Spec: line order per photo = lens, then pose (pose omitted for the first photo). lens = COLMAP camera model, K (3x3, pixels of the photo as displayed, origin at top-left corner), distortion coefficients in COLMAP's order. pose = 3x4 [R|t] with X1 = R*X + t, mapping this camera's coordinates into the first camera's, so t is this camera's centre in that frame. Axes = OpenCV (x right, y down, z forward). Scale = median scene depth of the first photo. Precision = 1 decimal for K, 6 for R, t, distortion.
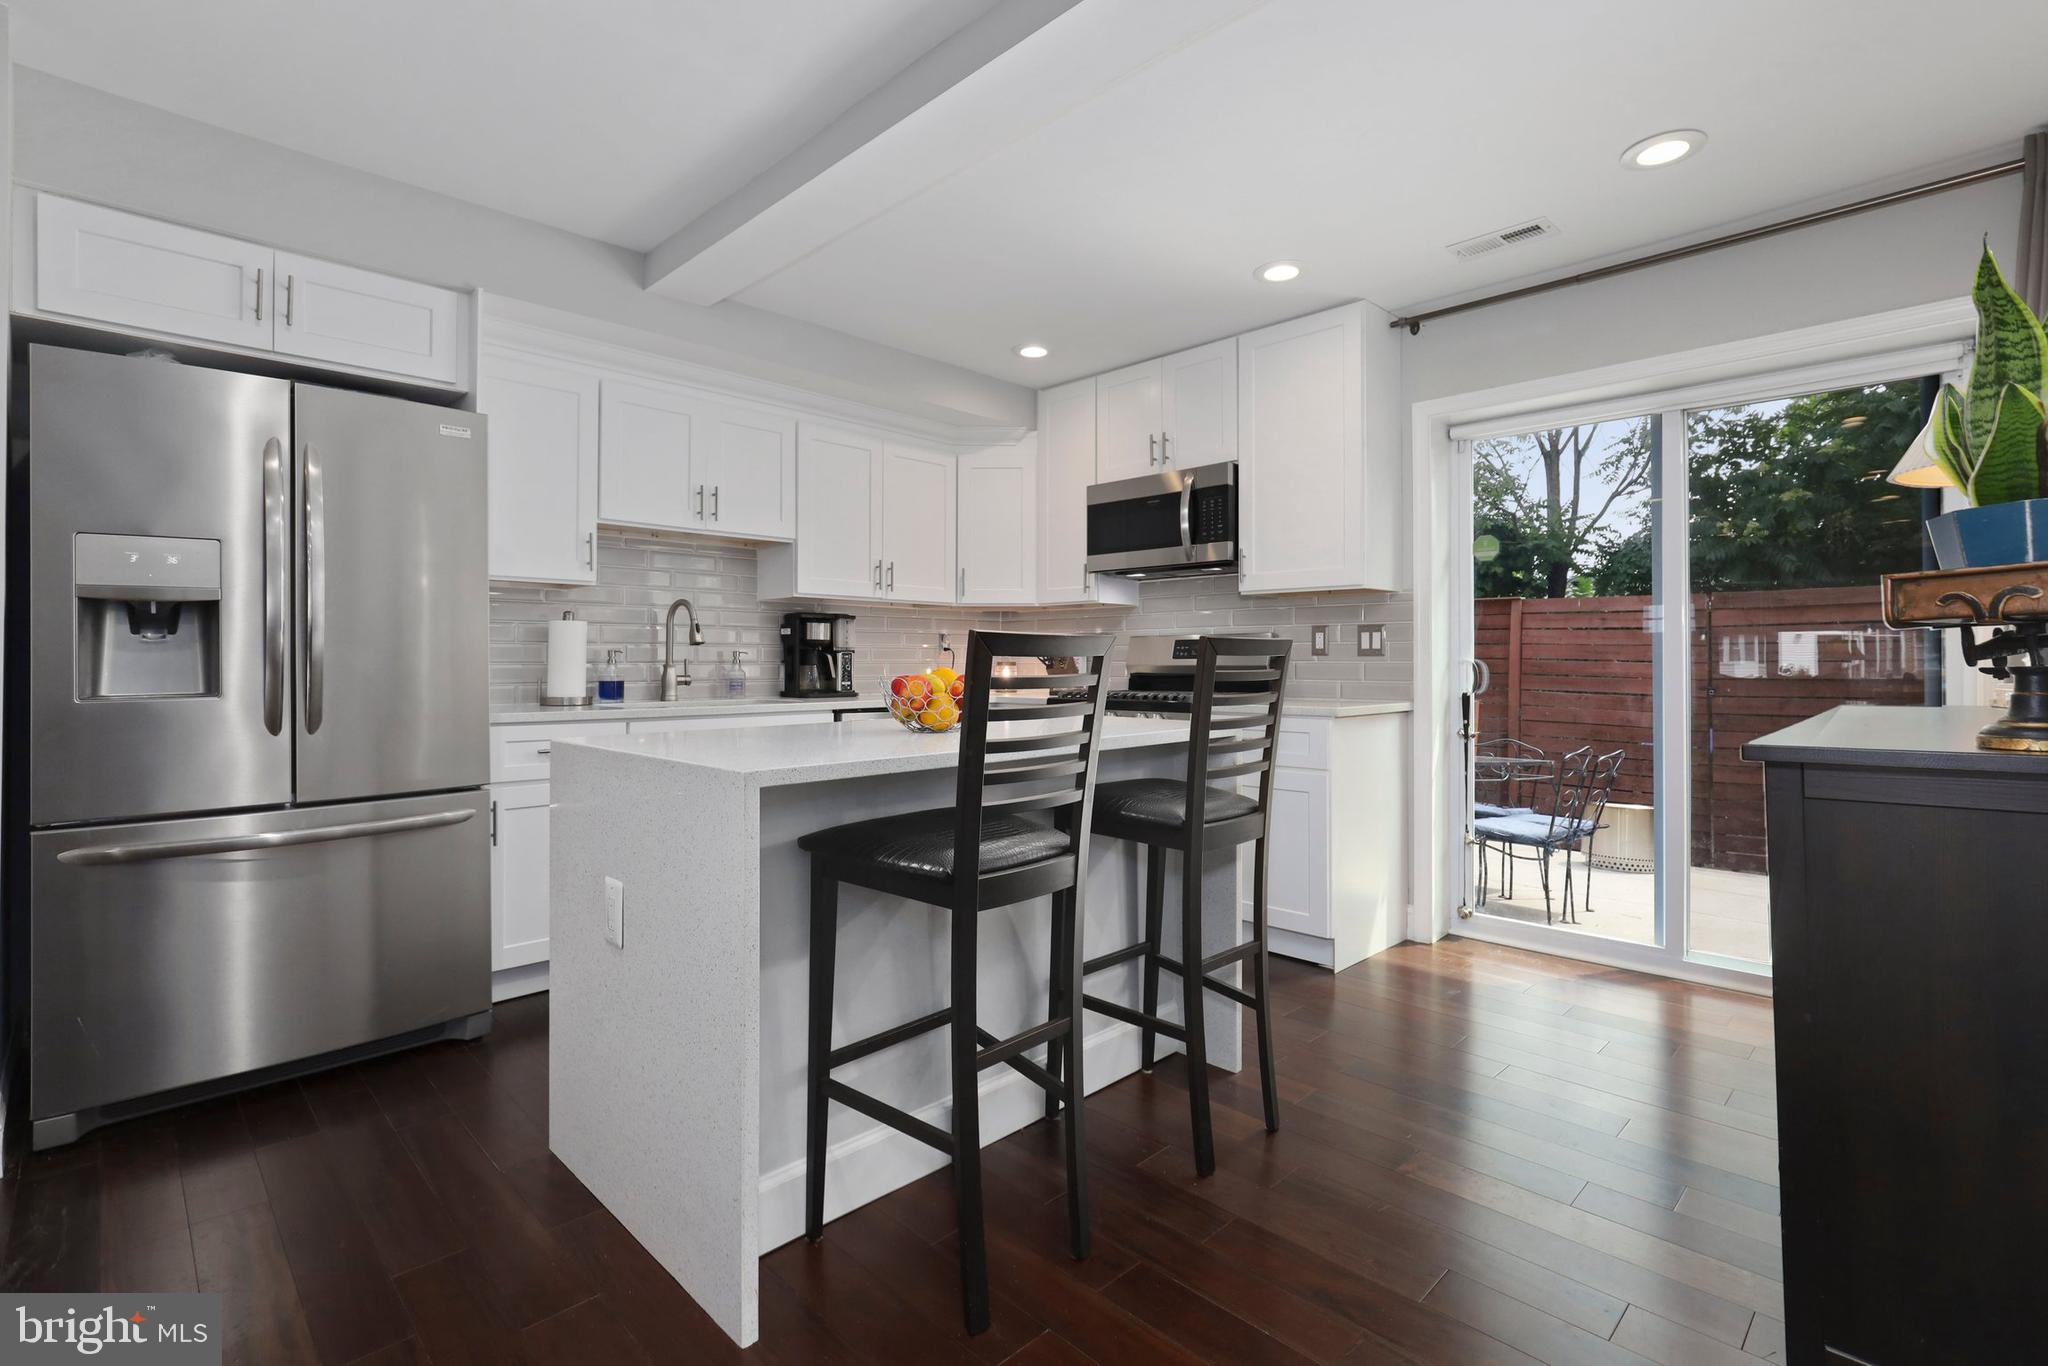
lens RADIAL K [[925.9, 0, 1004.1], [0, 925.9, 659.6], [0, 0, 1]] dist [-0.017903, 0.007876]
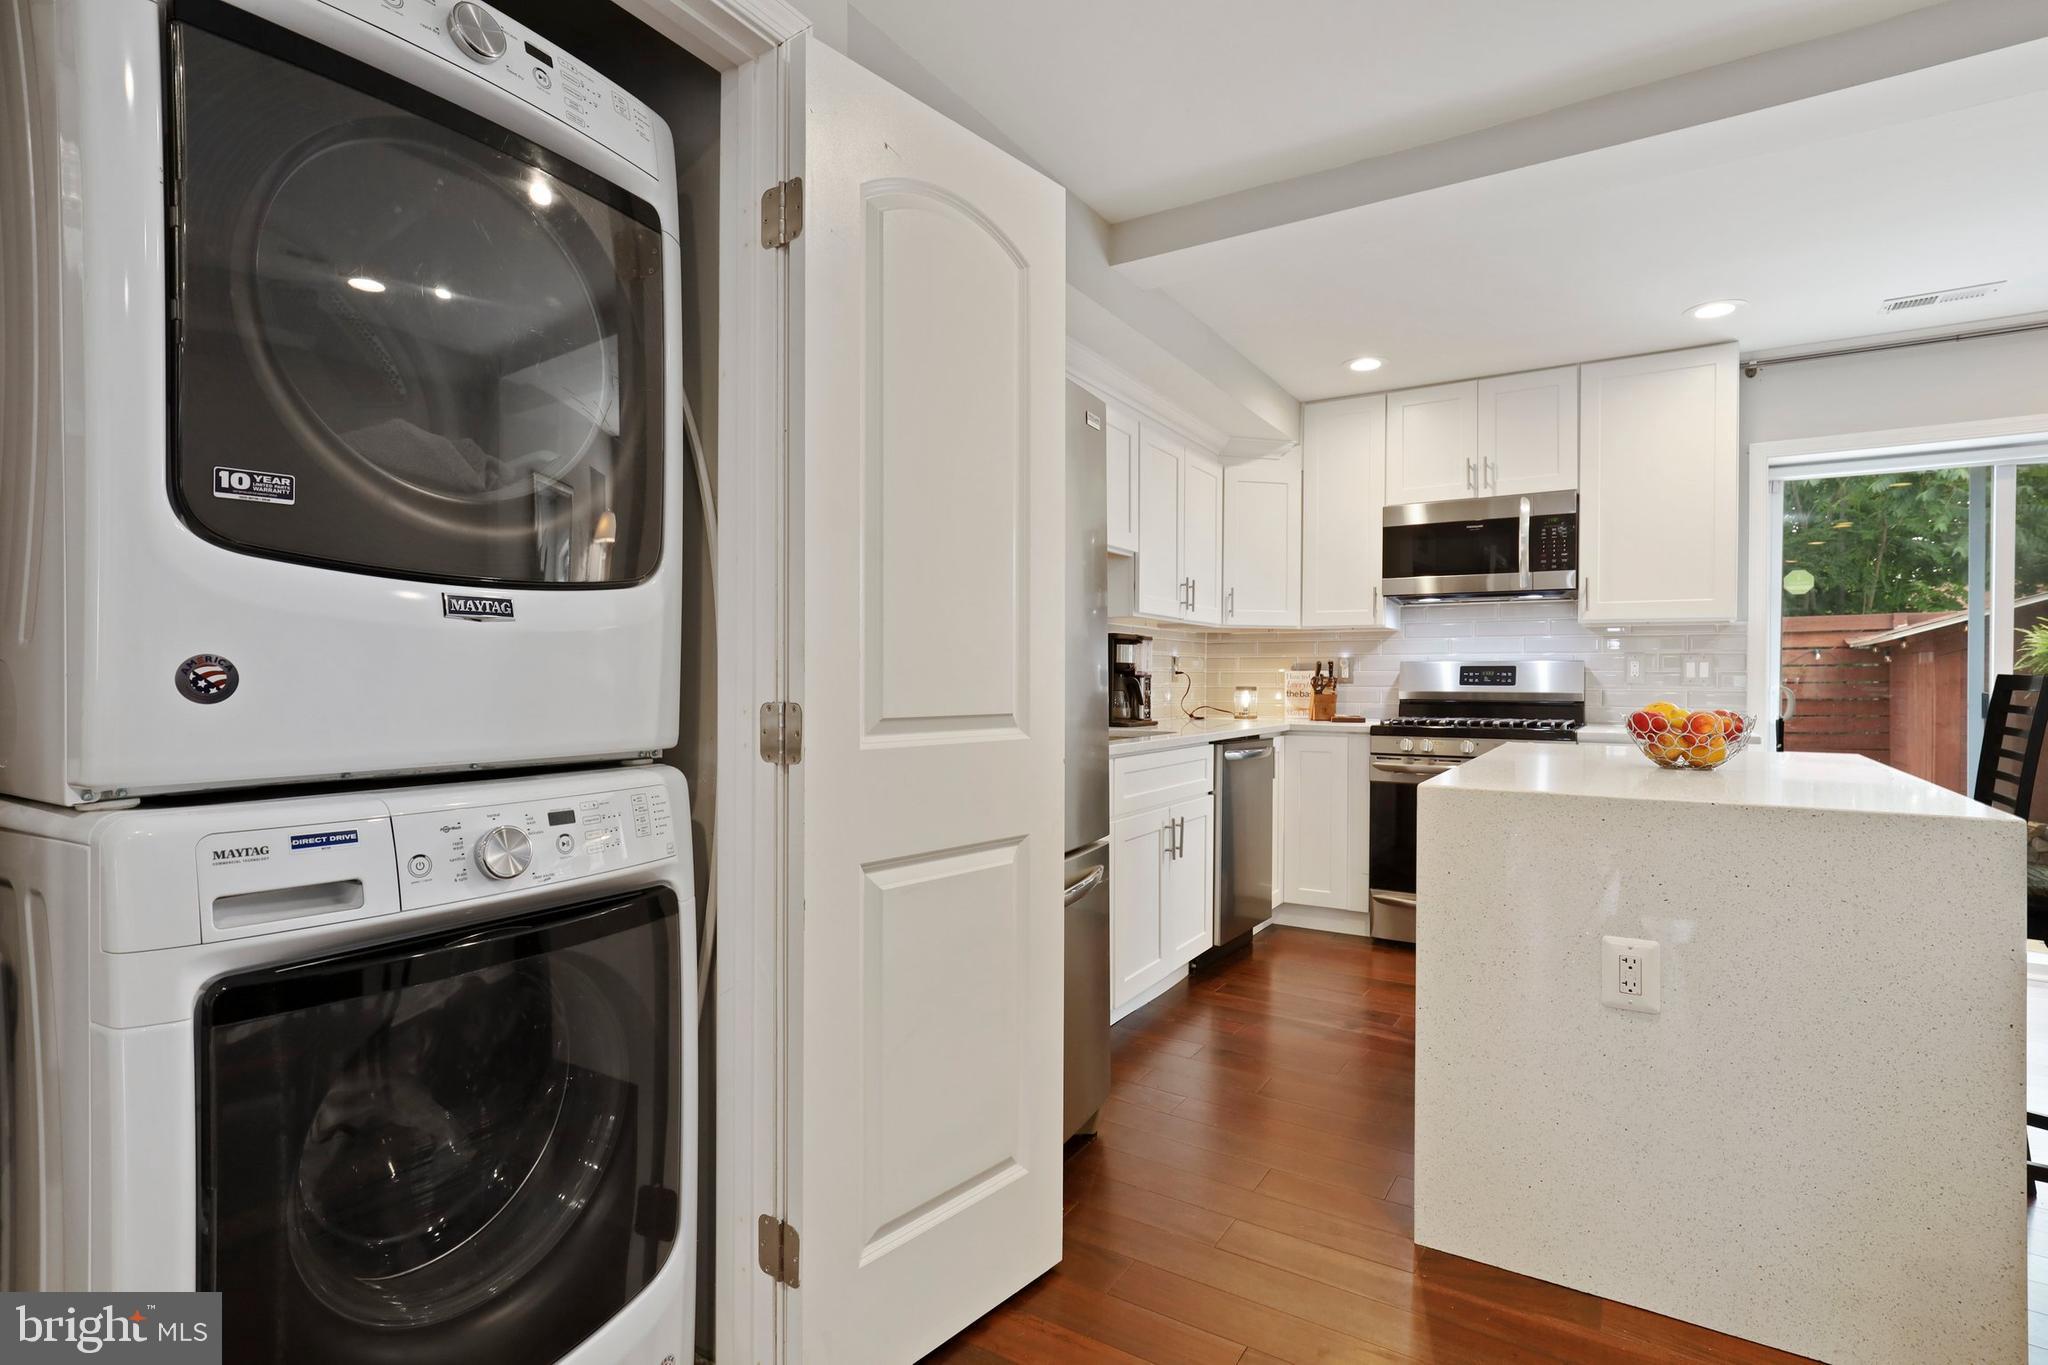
lens RADIAL K [[1002.9, 0, 1028.4], [0, 1002.9, 683.0], [0, 0, 1]] dist [0.001381, 0.002327]
pose [[0.969872, 0.002271, 0.243606, -0.588873], [-0.003957, 0.999971, 0.006431, -0.008902], [-0.243584, -0.007201, 0.969853, 0.079632]]
